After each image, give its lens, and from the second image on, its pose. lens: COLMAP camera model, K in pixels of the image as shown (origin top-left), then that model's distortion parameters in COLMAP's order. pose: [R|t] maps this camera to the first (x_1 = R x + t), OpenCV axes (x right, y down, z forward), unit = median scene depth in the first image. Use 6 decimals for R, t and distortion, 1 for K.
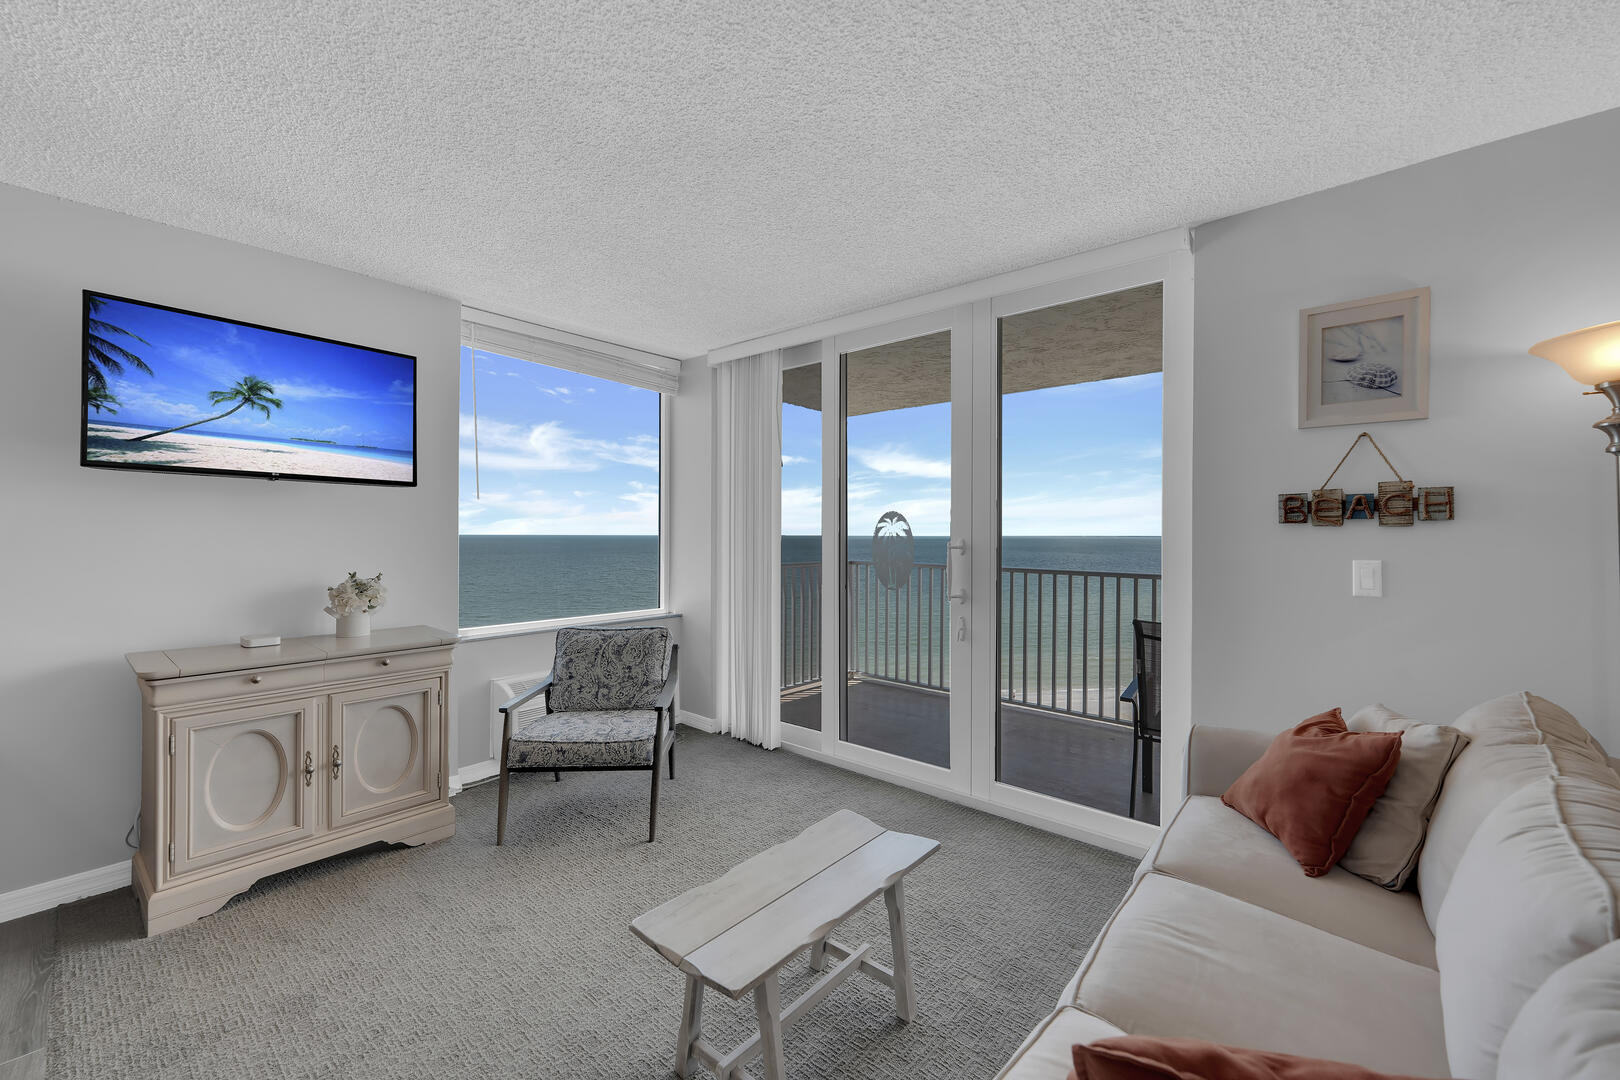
lens RADIAL K [[641.9, 0, 805.8], [0, 641.9, 538.1], [0, 0, 1]] dist [0.001075, -0.006955]
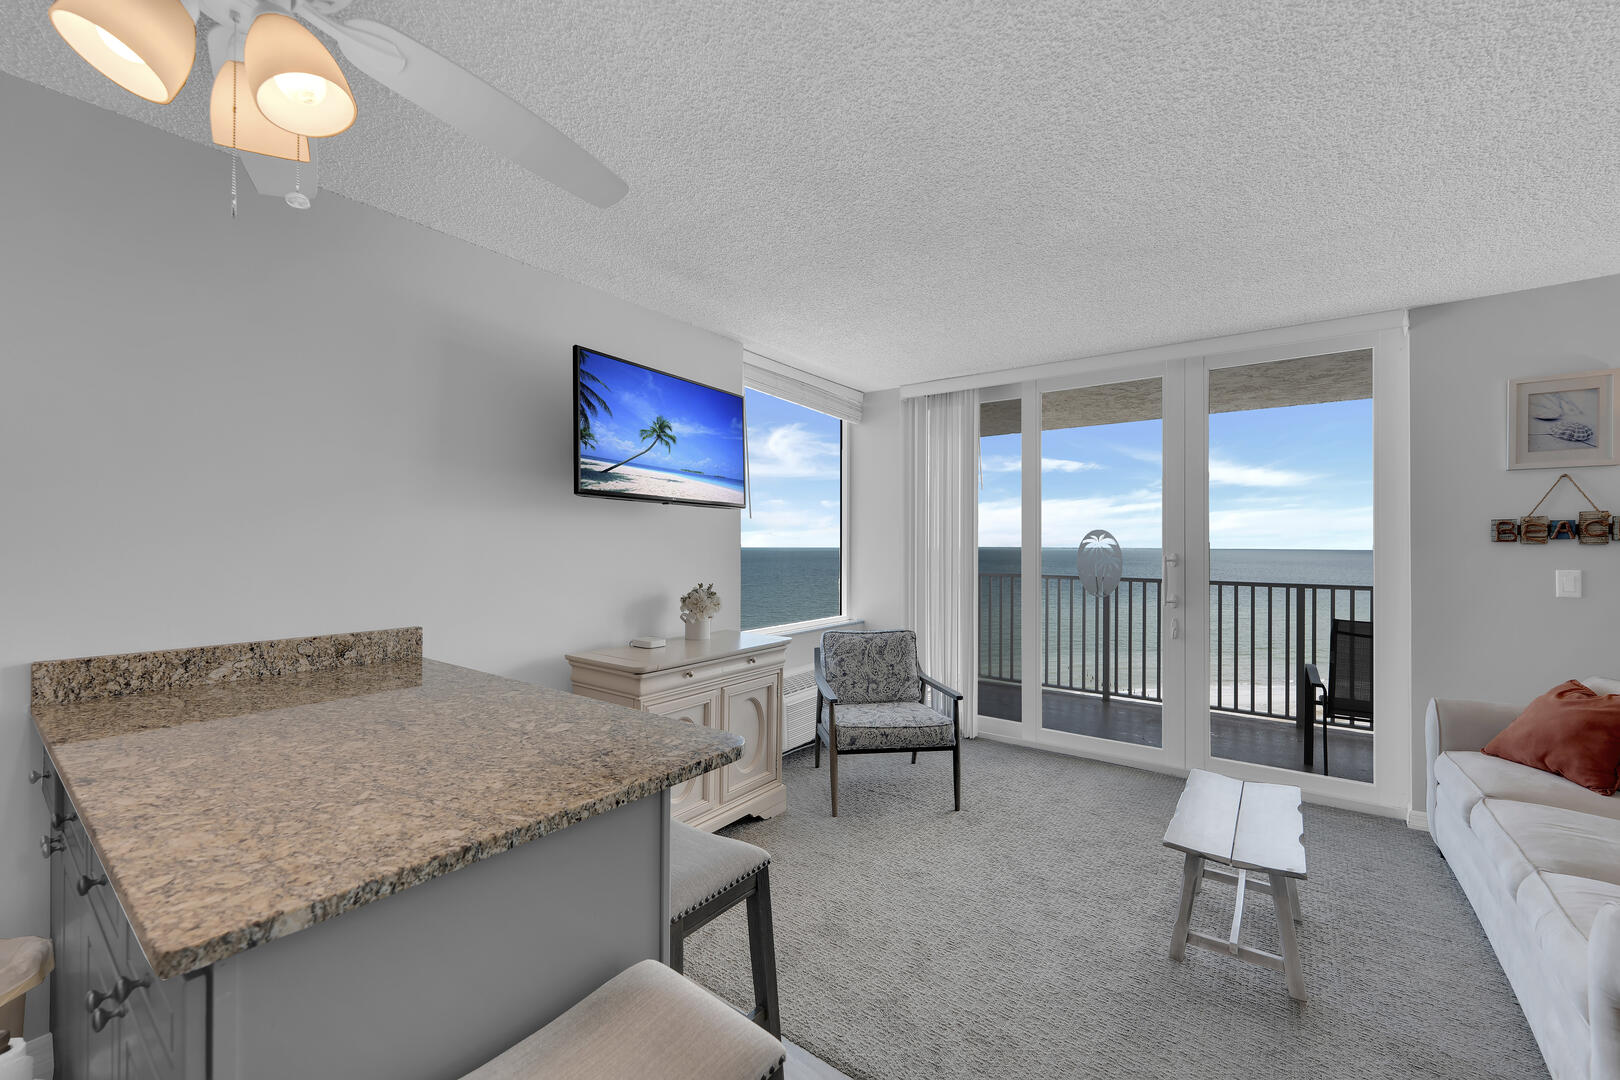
lens RADIAL K [[642.6, 0, 810.0], [0, 642.6, 540.0], [0, 0, 1]] dist [-0.000565, -0.000137]
pose [[0.997805, 0.000196, 0.066219, -0.661601], [0.000785, 0.999890, -0.014793, -0.008166], [-0.066215, 0.014812, 0.997695, -0.189562]]
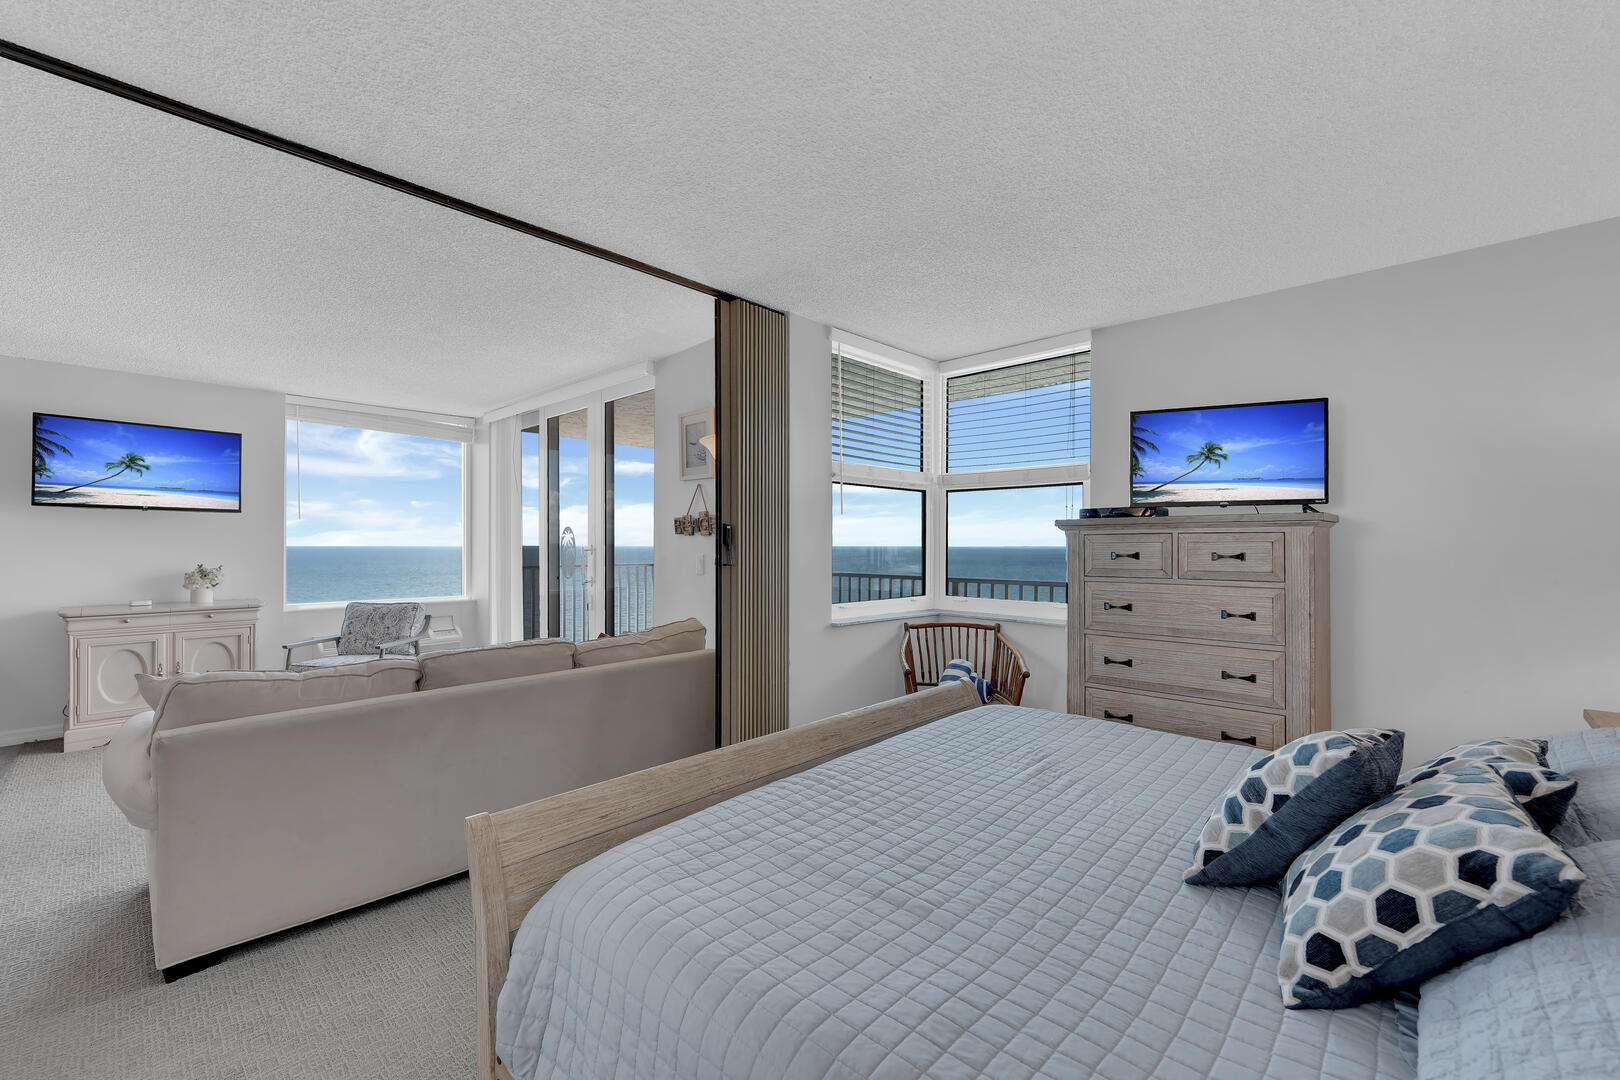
lens RADIAL K [[666.4, 0, 804.9], [0, 666.4, 543.3], [0, 0, 1]] dist [-0.001797, -0.000482]
pose [[0.998432, -0.003193, -0.055886, 1.089525], [0.002957, 0.999986, -0.004308, 0.011258], [0.055899, 0.004136, 0.998428, -0.728429]]
